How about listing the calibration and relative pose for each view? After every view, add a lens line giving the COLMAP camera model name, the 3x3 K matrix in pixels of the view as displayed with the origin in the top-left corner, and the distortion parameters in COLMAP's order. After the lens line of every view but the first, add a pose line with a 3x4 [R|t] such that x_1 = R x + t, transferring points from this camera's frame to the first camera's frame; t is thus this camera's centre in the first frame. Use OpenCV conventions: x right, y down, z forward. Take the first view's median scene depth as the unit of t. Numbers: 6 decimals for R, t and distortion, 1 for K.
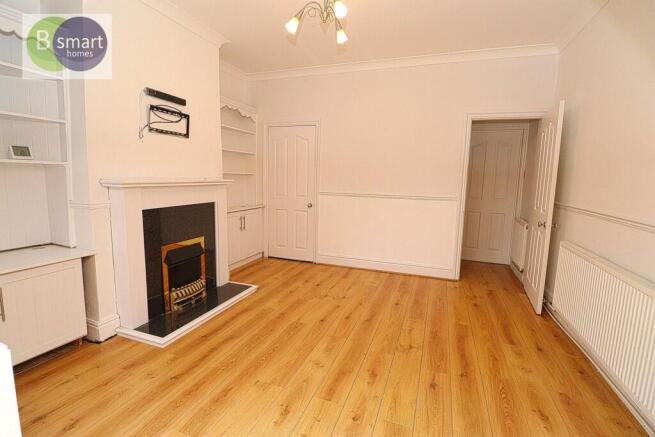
lens RADIAL K [[302.3, 0, 330.4], [0, 302.3, 217.7], [0, 0, 1]] dist [-0.003746, -0.000547]
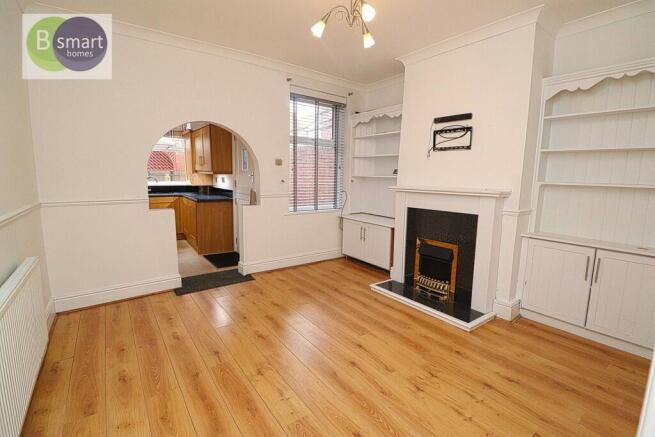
lens RADIAL K [[302.3, 0, 330.1], [0, 302.3, 217.3], [0, 0, 1]] dist [-0.003746, -0.000547]
pose [[-0.549232, 0.082682, -0.831569, 0.698236], [-0.144780, 0.970631, 0.192132, -0.175464], [0.823033, 0.225920, -0.521131, 1.254657]]
